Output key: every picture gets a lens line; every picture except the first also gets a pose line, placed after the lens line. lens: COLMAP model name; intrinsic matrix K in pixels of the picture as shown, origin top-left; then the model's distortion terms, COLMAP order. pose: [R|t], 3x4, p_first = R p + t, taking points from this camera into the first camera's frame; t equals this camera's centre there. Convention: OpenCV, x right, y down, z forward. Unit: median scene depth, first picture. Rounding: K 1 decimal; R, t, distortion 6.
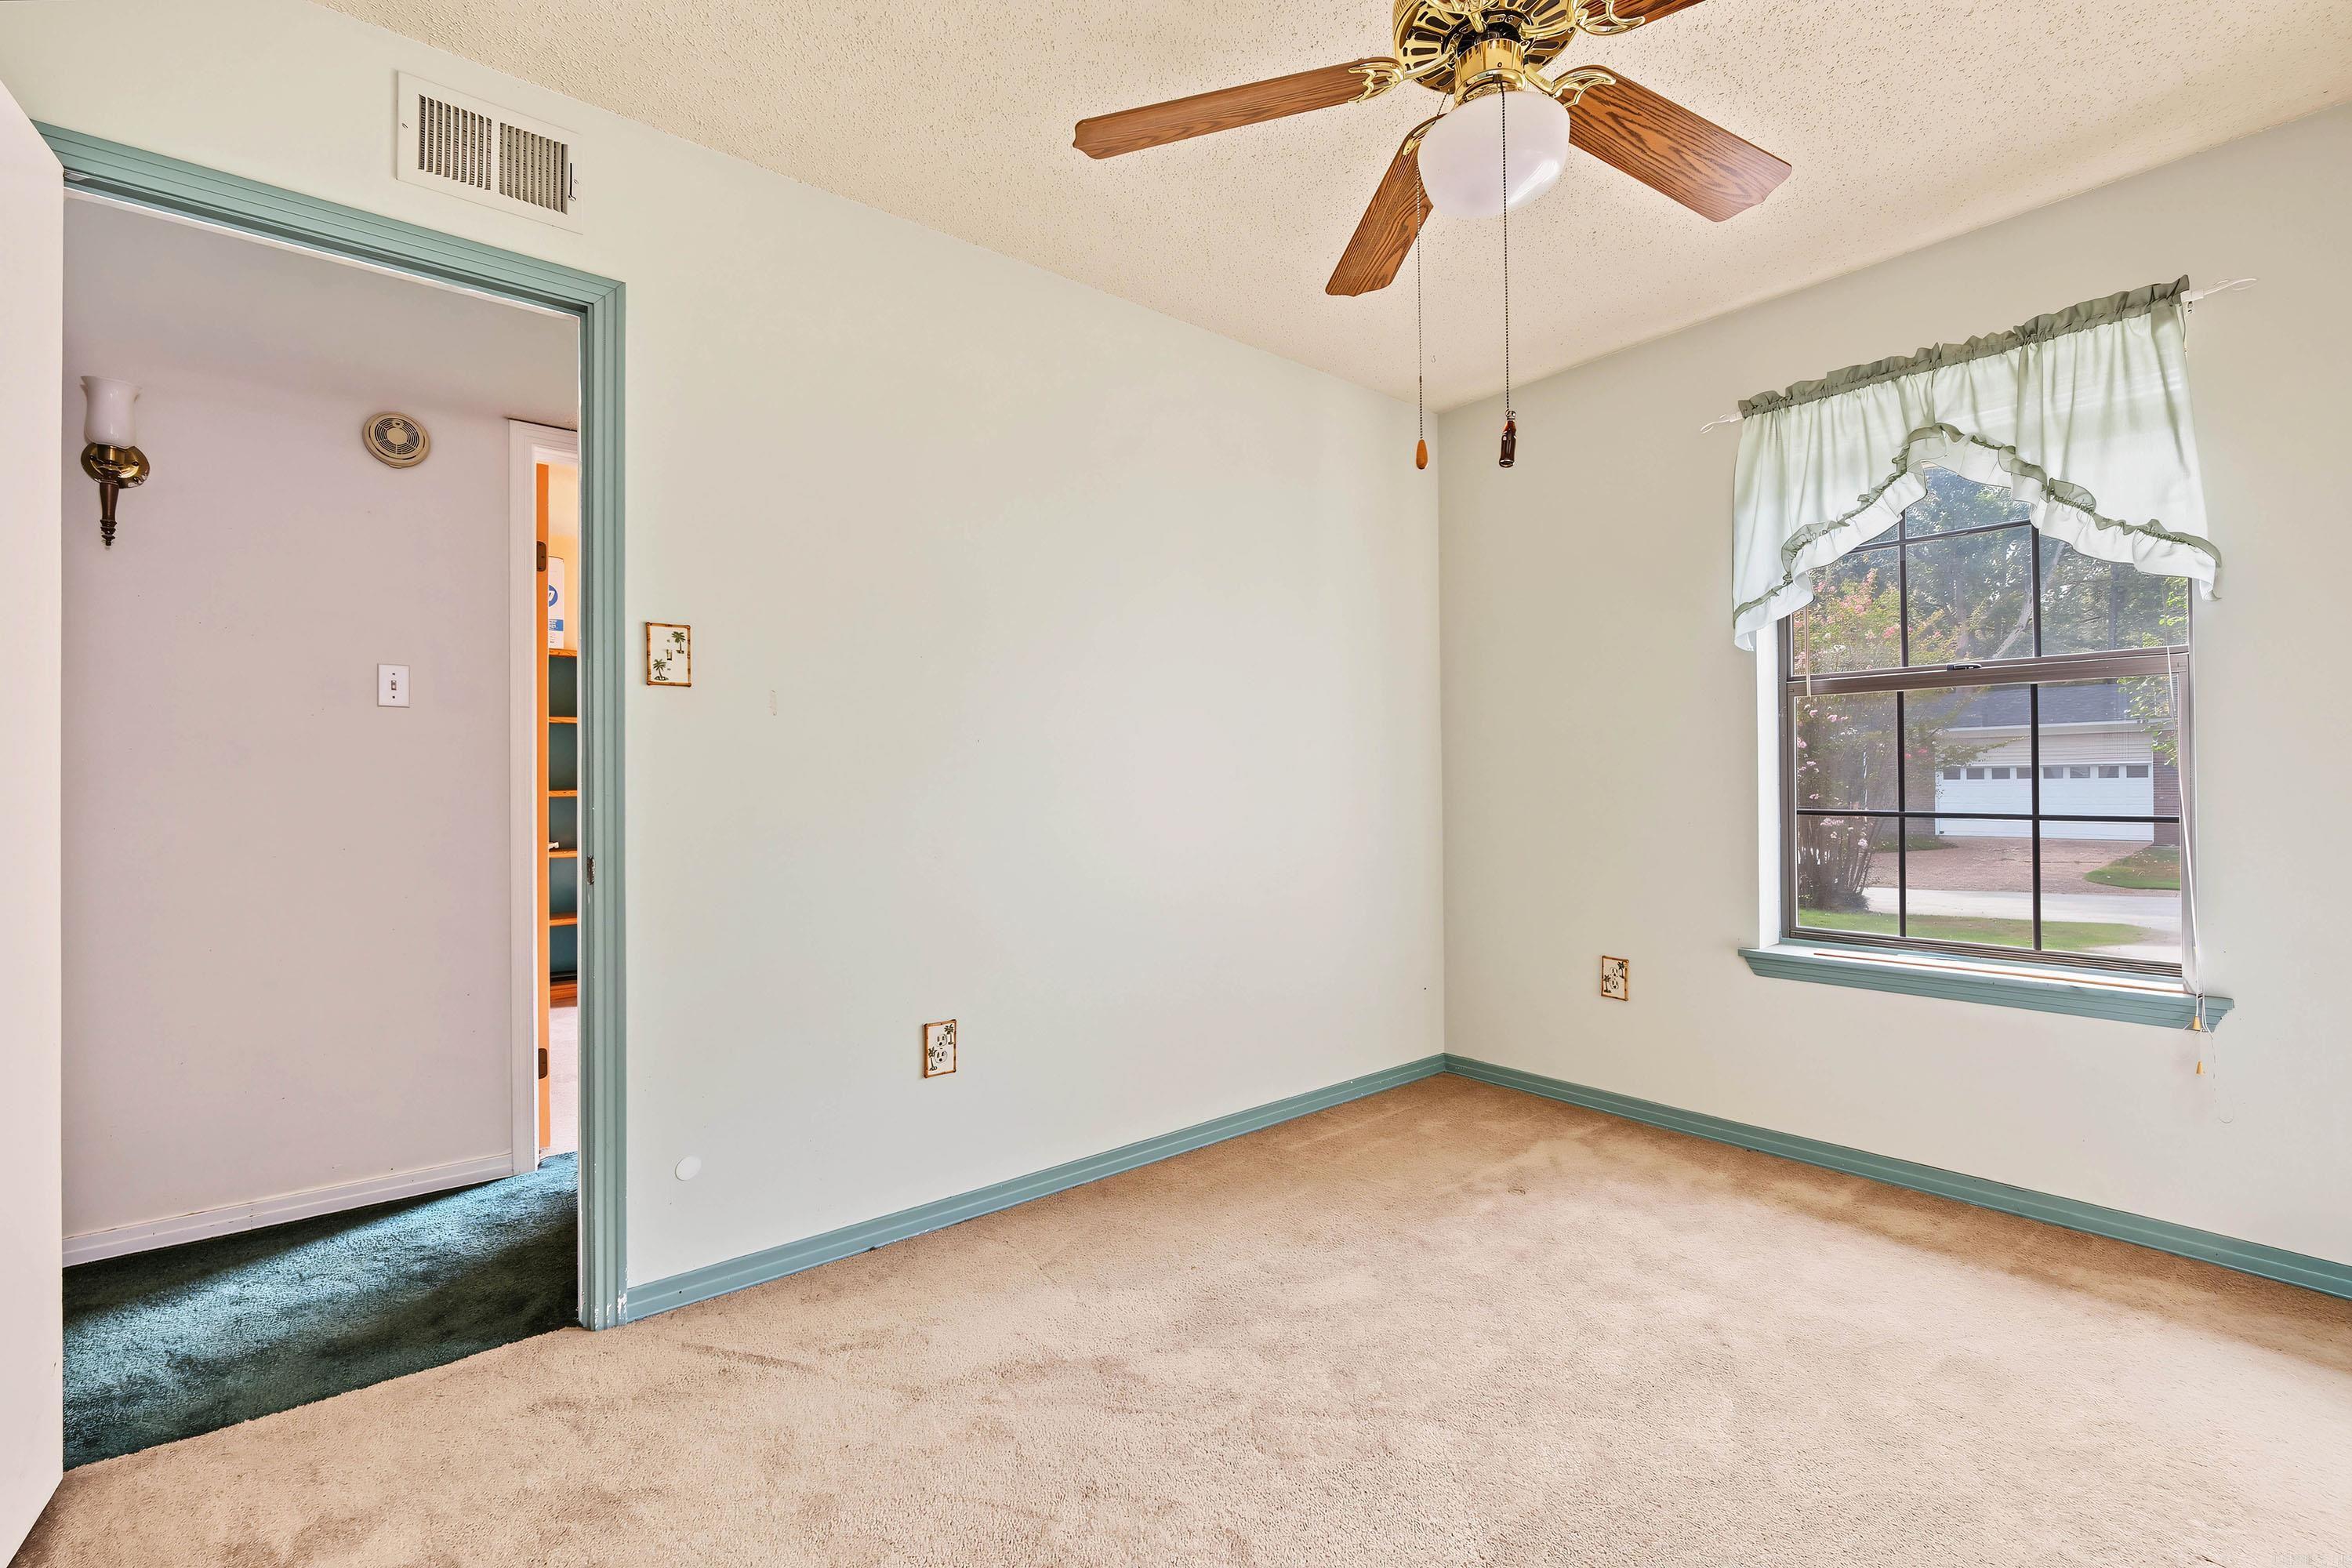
lens RADIAL K [[1049.7, 0, 1176.0], [0, 1049.7, 784.0], [0, 0, 1]] dist [-0.001742, 0.000172]
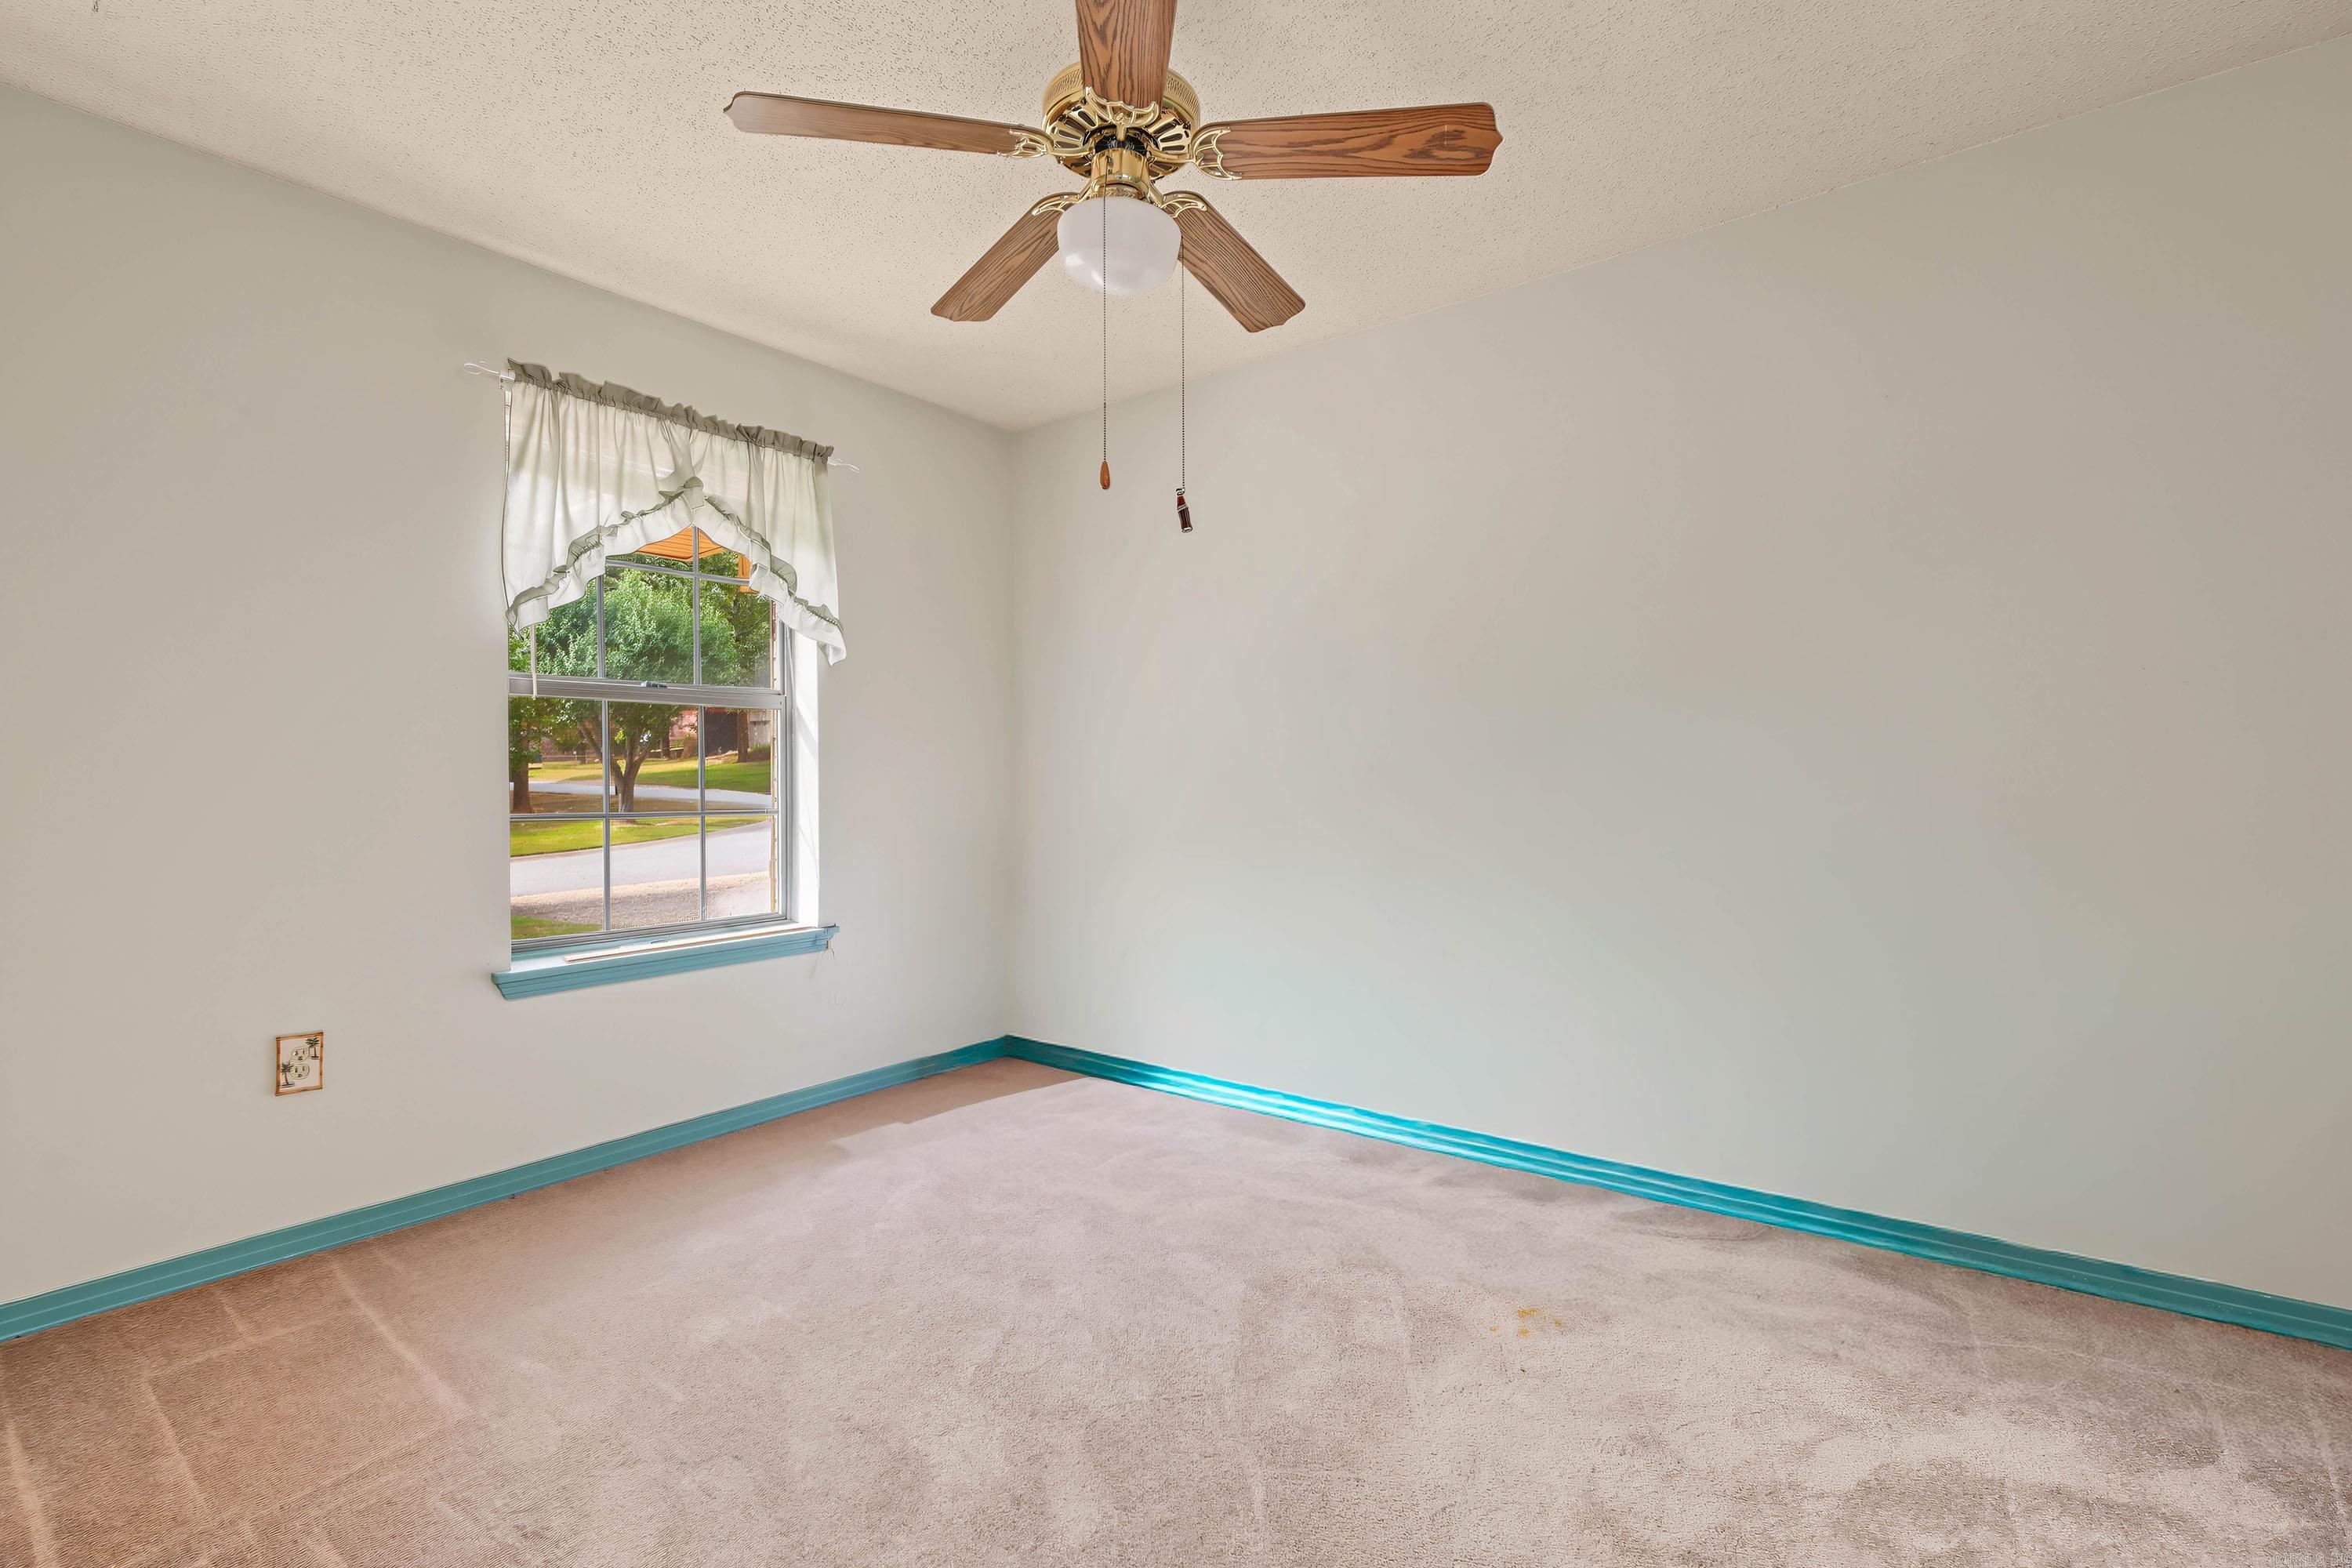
lens RADIAL K [[1049.7, 0, 1176.0], [0, 1049.7, 784.0], [0, 0, 1]] dist [-0.001742, 0.000172]
pose [[-0.242886, 0.004291, 0.970045, -0.510892], [0.012311, 0.999923, -0.001341, 0.006015], [-0.969977, 0.011617, -0.242920, 0.735685]]
